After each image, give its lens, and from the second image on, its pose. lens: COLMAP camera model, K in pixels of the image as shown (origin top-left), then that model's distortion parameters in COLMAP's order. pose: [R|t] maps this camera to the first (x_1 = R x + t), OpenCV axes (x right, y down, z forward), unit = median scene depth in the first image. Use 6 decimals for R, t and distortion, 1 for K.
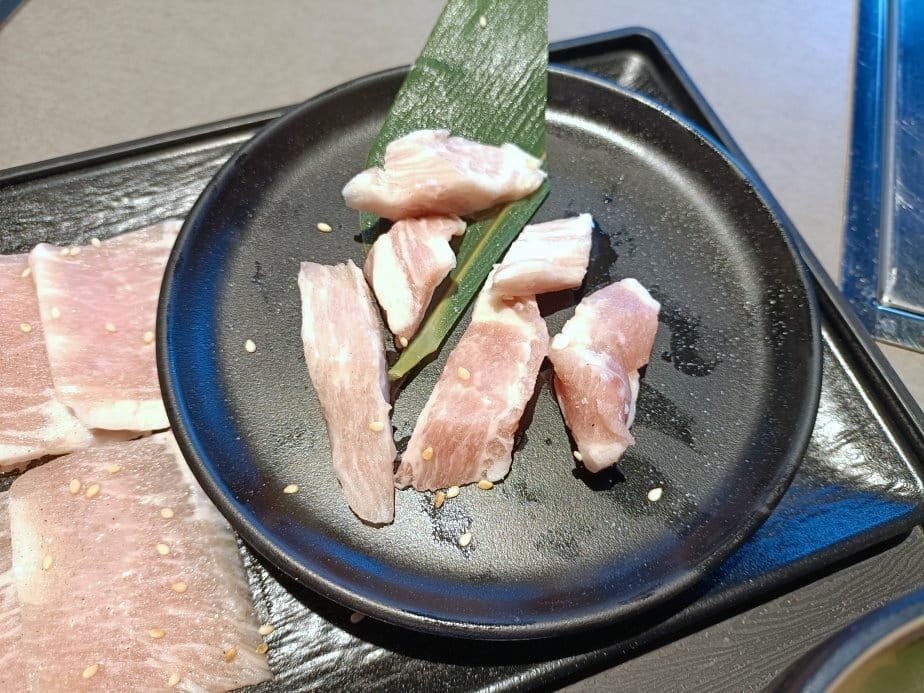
lens RADIAL K [[697.8, 0, 471.9], [0, 697.8, 352.0], [0, 0, 1]] dist [0.073983, -0.208487]
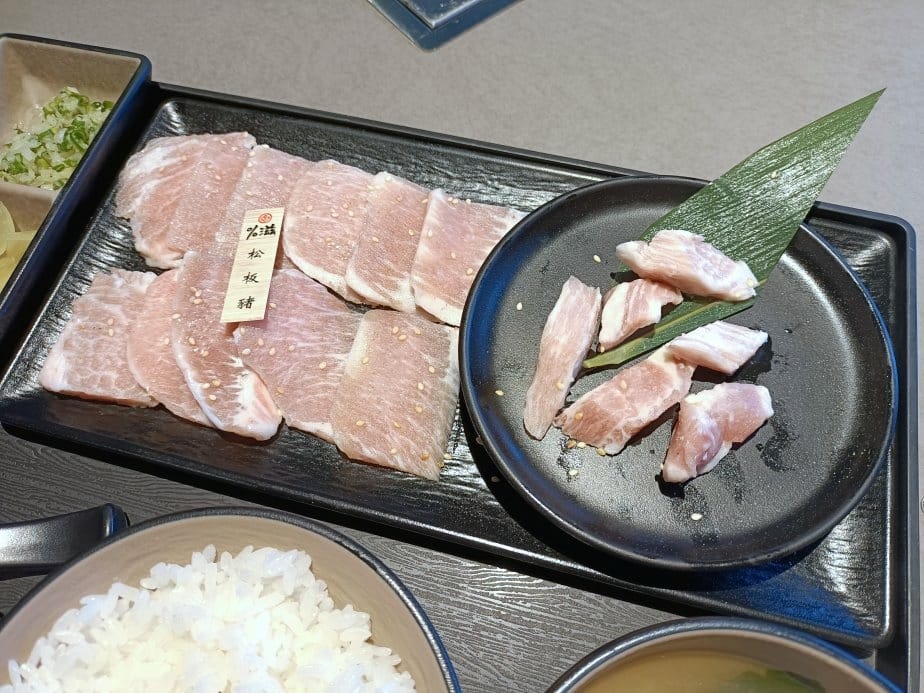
lens RADIAL K [[697.8, 0, 471.9], [0, 697.8, 352.0], [0, 0, 1]] dist [0.073983, -0.208487]
pose [[0.821438, 0.485864, -0.298624, 0.133503], [-0.476452, 0.872435, 0.108863, -0.040270], [0.313423, 0.052855, 0.948142, -0.581757]]
